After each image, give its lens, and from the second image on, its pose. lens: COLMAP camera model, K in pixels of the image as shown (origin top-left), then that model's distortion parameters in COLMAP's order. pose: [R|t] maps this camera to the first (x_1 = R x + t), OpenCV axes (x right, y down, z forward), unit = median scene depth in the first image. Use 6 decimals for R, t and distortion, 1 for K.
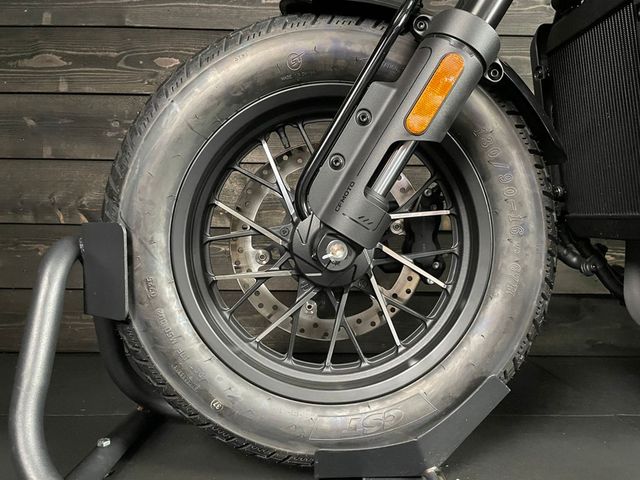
lens RADIAL K [[481.0, 0, 320.4], [0, 481.0, 249.9], [0, 0, 1]] dist [0.069460, -0.099428]
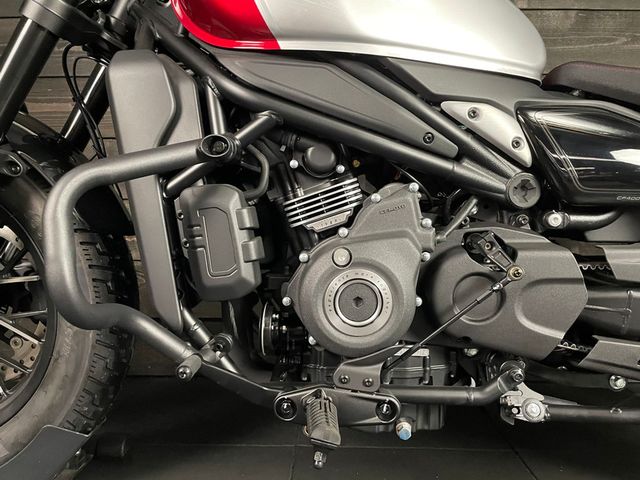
lens RADIAL K [[481.0, 0, 320.4], [0, 481.0, 249.9], [0, 0, 1]] dist [0.069460, -0.099428]
pose [[0.999131, -0.002360, -0.041613, 1.027205], [0.003217, 0.999784, 0.020547, -0.175050], [0.041556, -0.020663, 0.998922, -0.107679]]
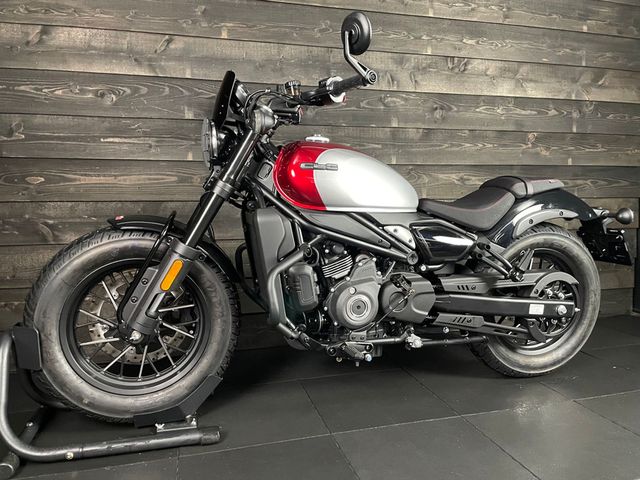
lens RADIAL K [[481.0, 0, 320.4], [0, 481.0, 249.9], [0, 0, 1]] dist [0.069460, -0.099428]
pose [[0.964983, -0.041989, 0.258930, 0.278549], [0.024131, 0.997130, 0.071766, -0.514089], [-0.261200, -0.063005, 0.963226, -1.405493]]
